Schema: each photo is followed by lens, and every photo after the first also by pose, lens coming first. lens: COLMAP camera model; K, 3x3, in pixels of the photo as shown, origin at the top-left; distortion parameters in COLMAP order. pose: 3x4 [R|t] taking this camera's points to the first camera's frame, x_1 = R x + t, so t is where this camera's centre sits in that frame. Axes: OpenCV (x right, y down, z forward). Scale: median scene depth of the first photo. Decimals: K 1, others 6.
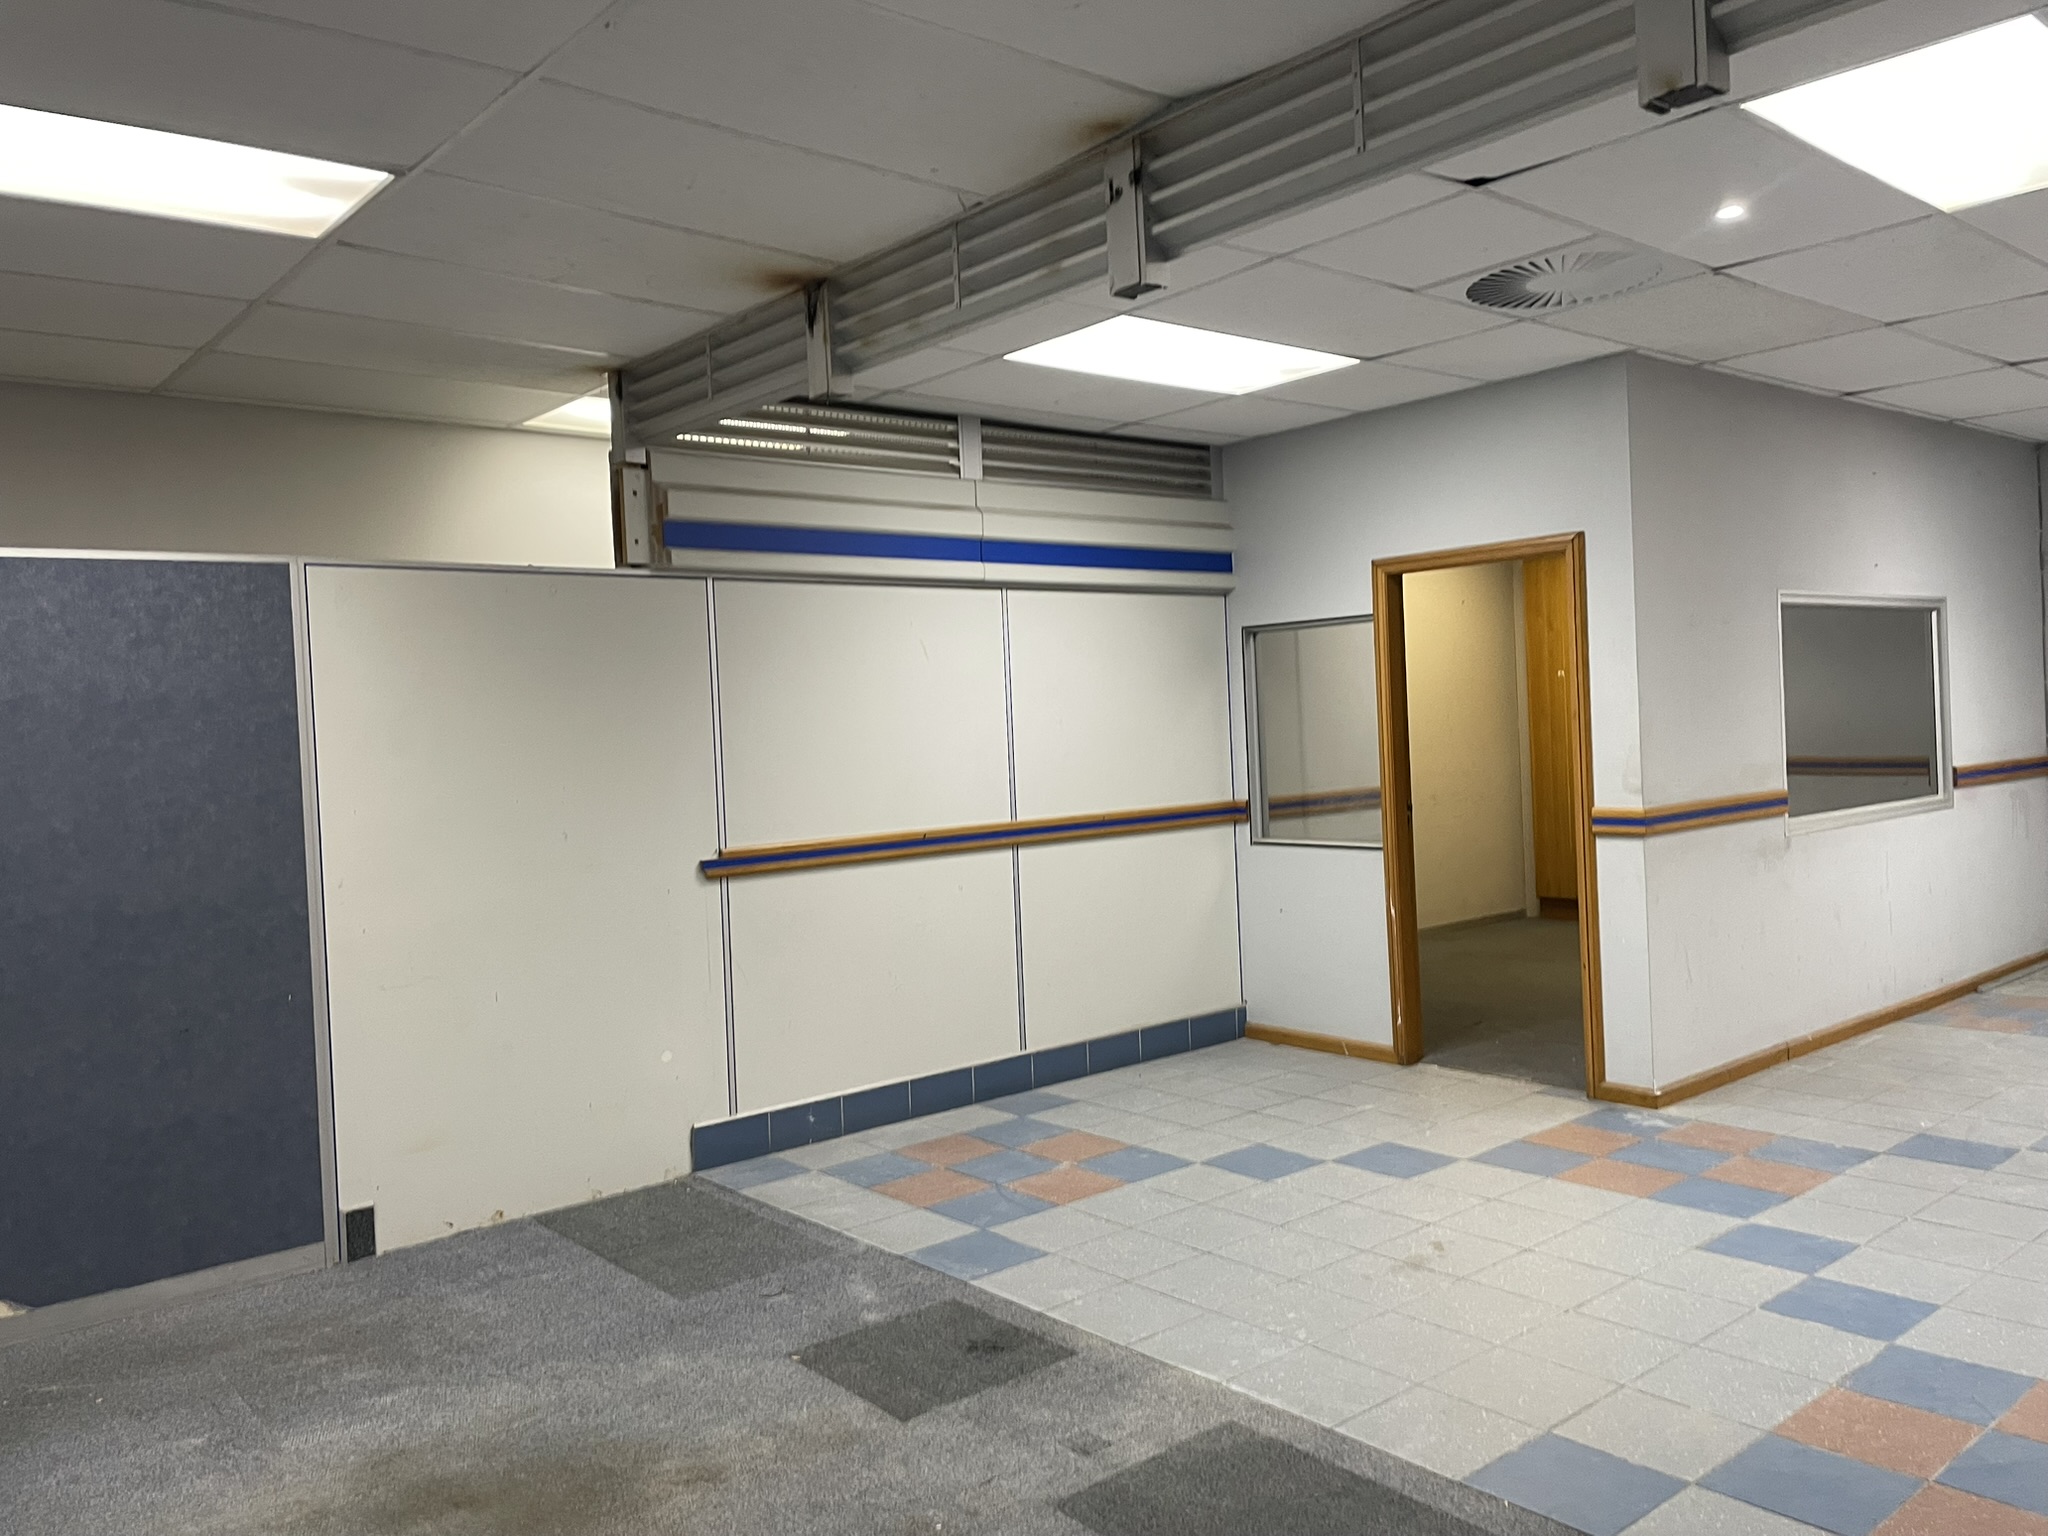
lens RADIAL K [[1546.9, 0, 1024.6], [0, 1546.9, 752.1], [0, 0, 1]] dist [0.039277, -0.005137]
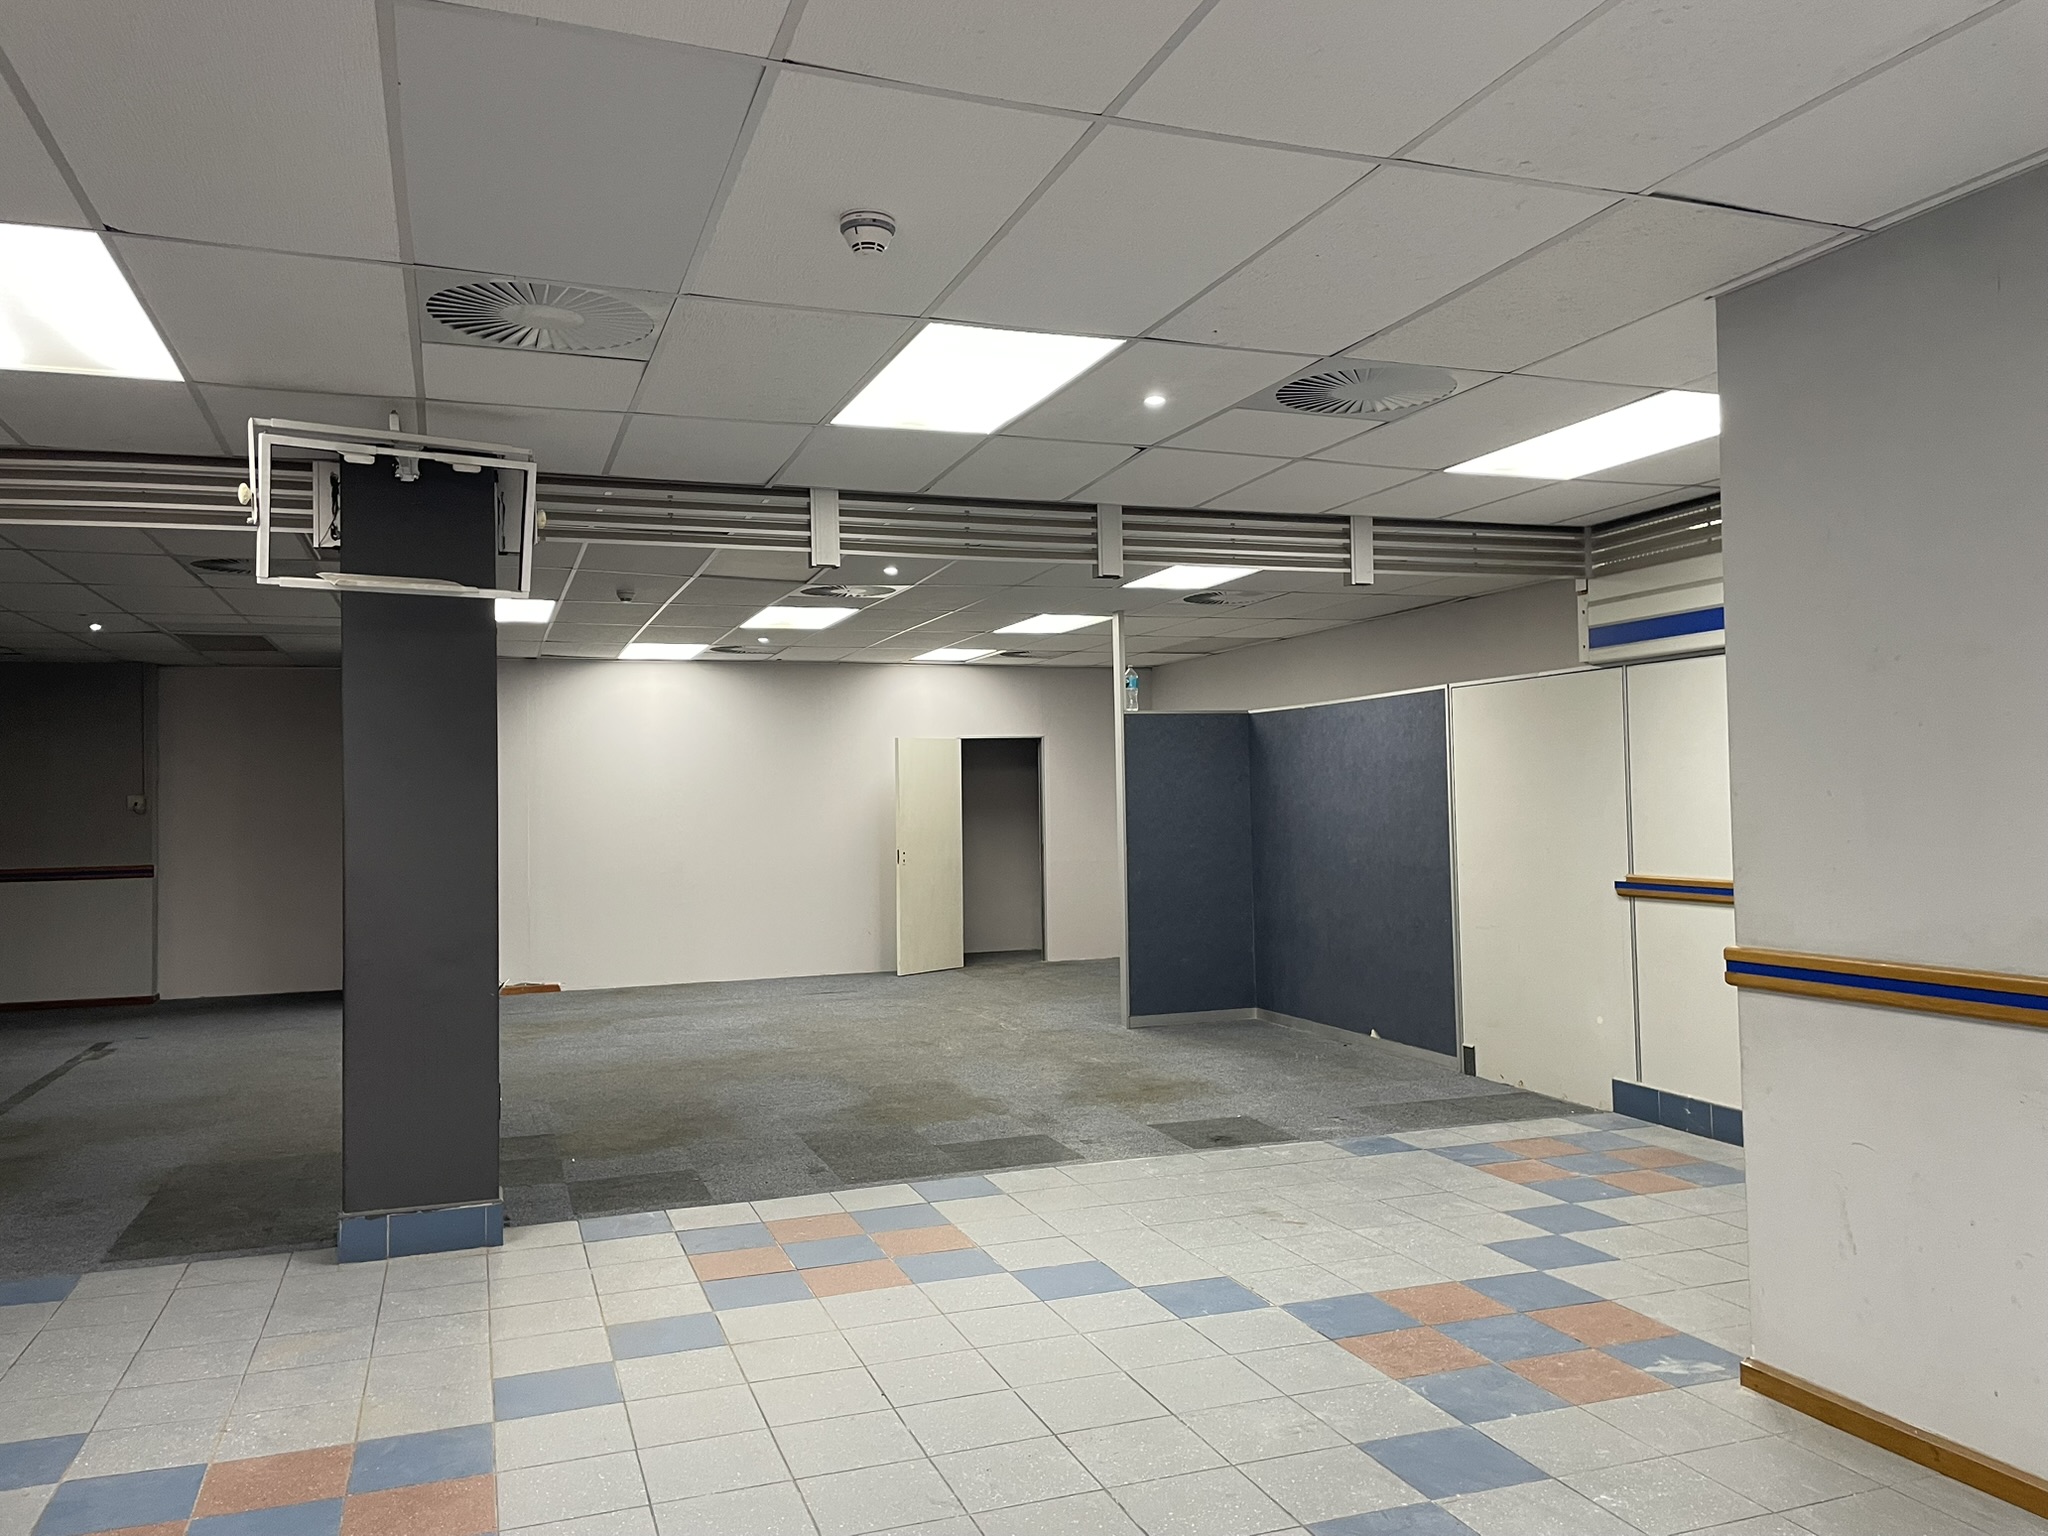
lens RADIAL K [[1546.9, 0, 1025.1], [0, 1546.9, 768.0], [0, 0, 1]] dist [0.039277, -0.005137]
pose [[-0.351966, 0.029447, -0.935549, 1.261512], [0.017258, 0.999539, 0.024969, -0.070987], [0.935854, -0.007357, -0.352312, 1.039309]]
